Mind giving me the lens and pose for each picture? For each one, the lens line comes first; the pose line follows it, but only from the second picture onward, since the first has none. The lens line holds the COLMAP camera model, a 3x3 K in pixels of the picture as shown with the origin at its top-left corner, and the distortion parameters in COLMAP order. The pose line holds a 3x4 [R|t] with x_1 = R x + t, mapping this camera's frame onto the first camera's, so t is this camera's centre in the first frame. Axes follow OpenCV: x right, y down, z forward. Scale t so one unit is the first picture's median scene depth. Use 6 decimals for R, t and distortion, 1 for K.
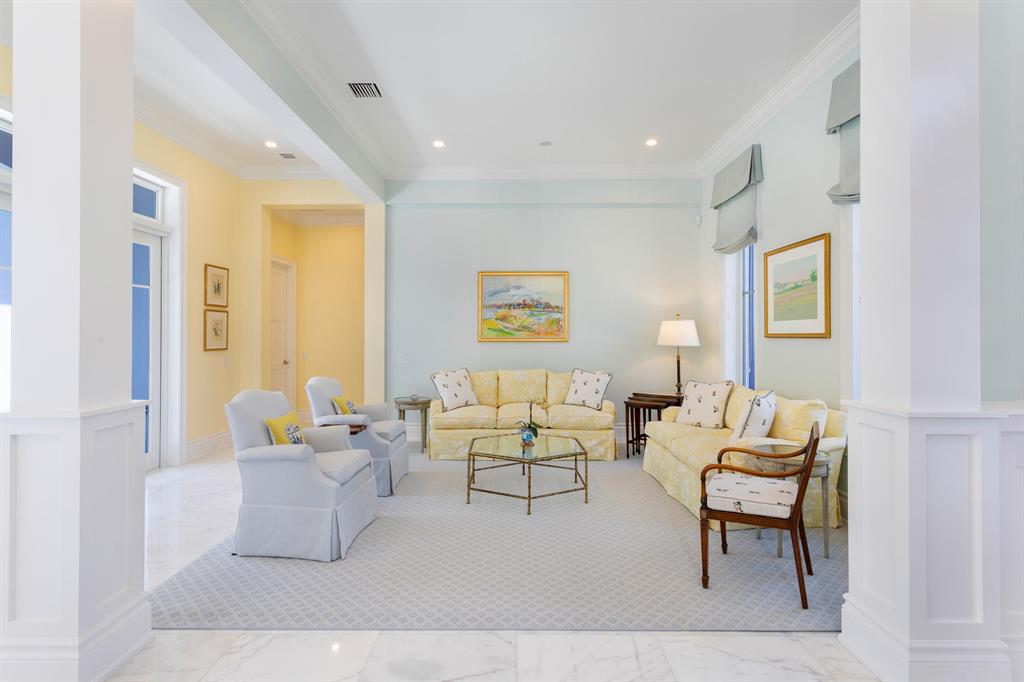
lens RADIAL K [[496.4, 0, 513.3], [0, 496.4, 333.3], [0, 0, 1]] dist [0.001431, 0.000617]
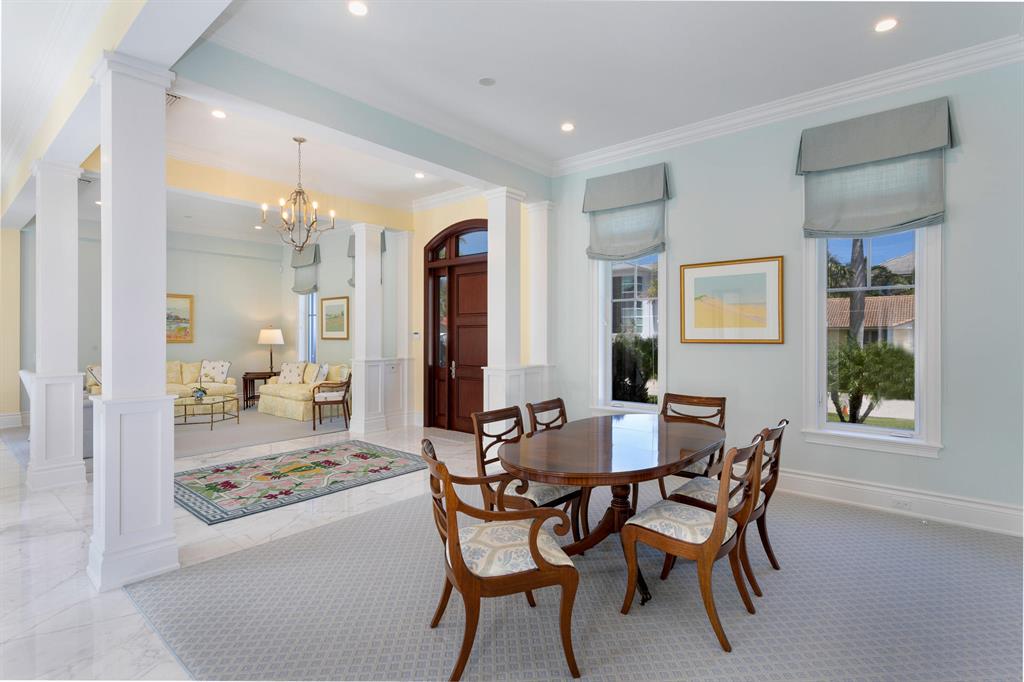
lens RADIAL K [[496.4, 0, 513.3], [0, 496.4, 333.3], [0, 0, 1]] dist [0.001431, 0.000617]
pose [[0.603473, 0.009568, 0.797326, -0.619028], [-0.006671, 0.999954, -0.006951, -0.008086], [-0.797356, -0.001124, 0.603509, -0.833695]]
